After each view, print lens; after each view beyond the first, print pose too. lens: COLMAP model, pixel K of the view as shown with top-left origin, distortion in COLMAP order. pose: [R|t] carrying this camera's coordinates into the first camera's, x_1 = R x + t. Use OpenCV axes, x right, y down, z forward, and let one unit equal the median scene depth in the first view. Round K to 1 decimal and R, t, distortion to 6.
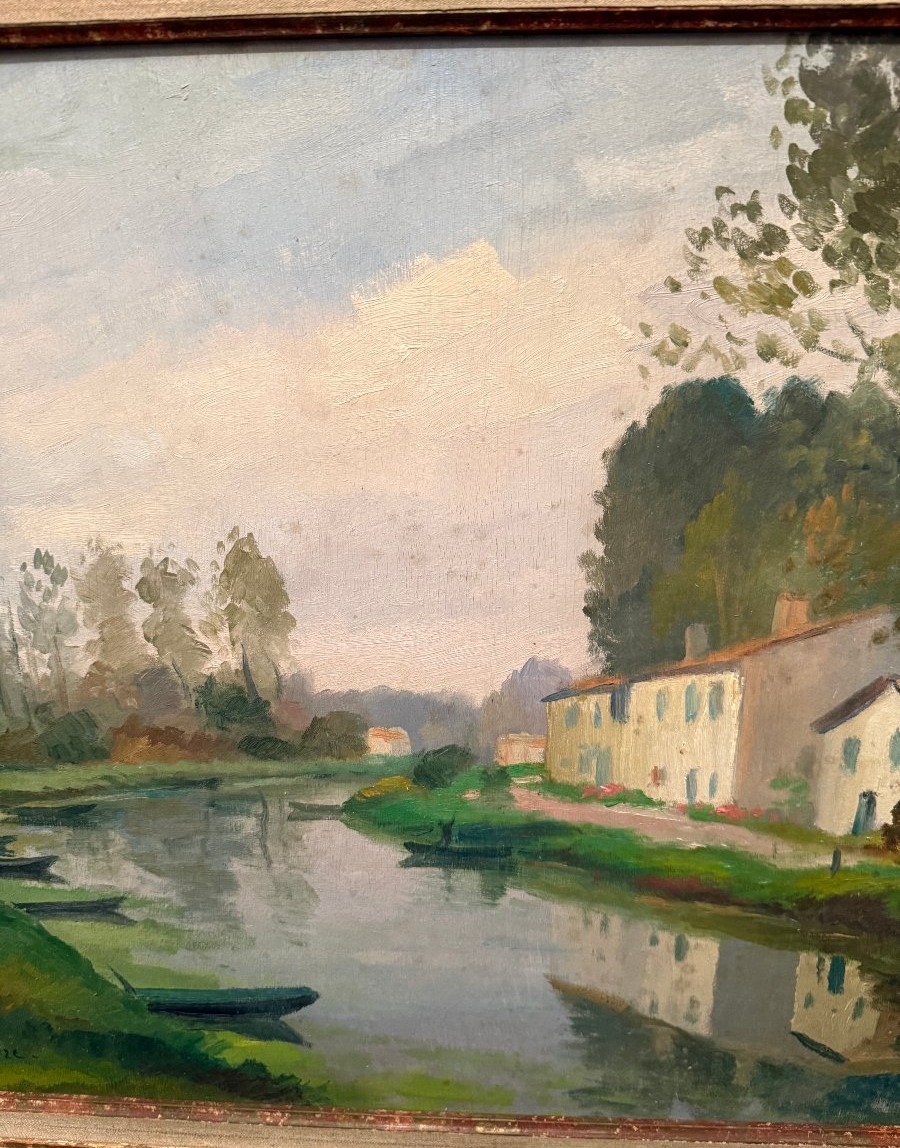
lens RADIAL K [[878.8, 0, 441.2], [0, 878.8, 593.0], [0, 0, 1]] dist [0.133916, -0.351159]
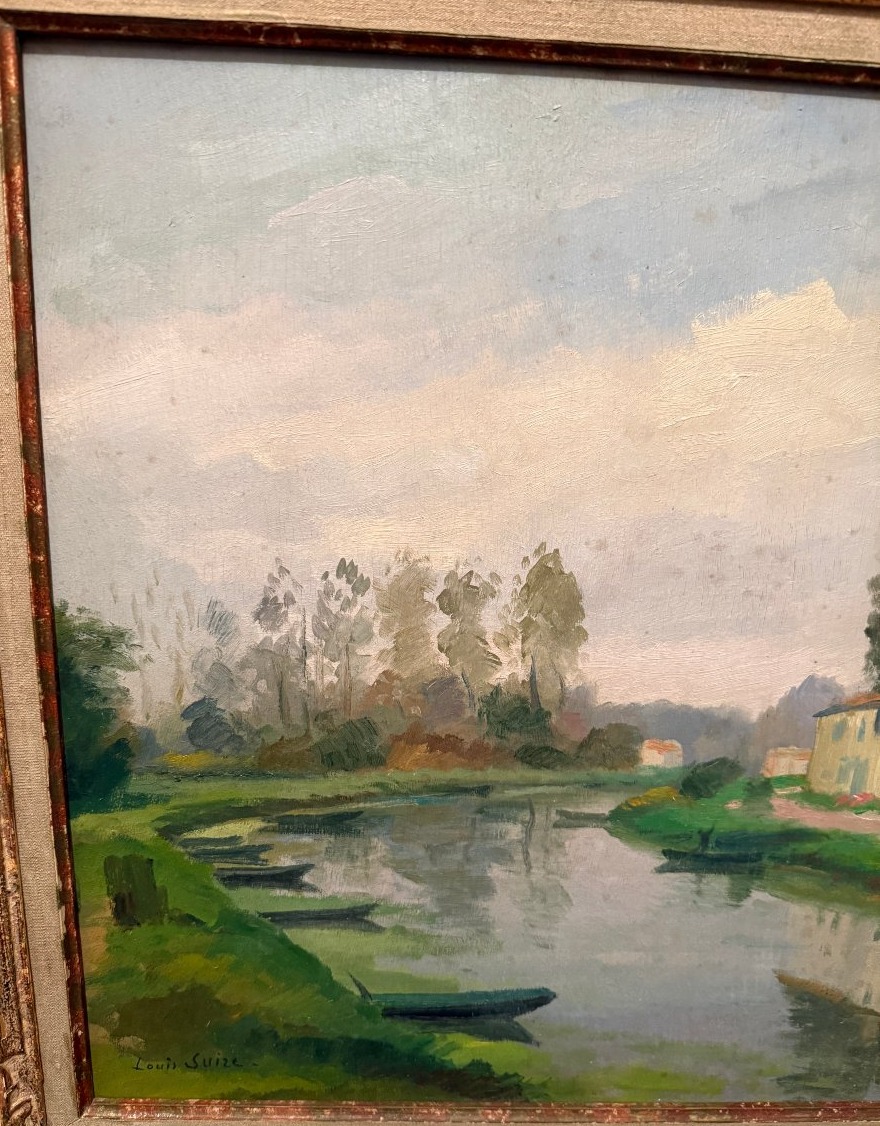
lens RADIAL K [[861.9, 0, 431.3], [0, 861.9, 581.6], [0, 0, 1]] dist [0.133916, -0.351159]
pose [[0.994367, 0.024625, 0.103089, -0.426801], [-0.025788, 0.999618, 0.009963, -0.033676], [-0.102805, -0.012566, 0.994622, 0.021506]]
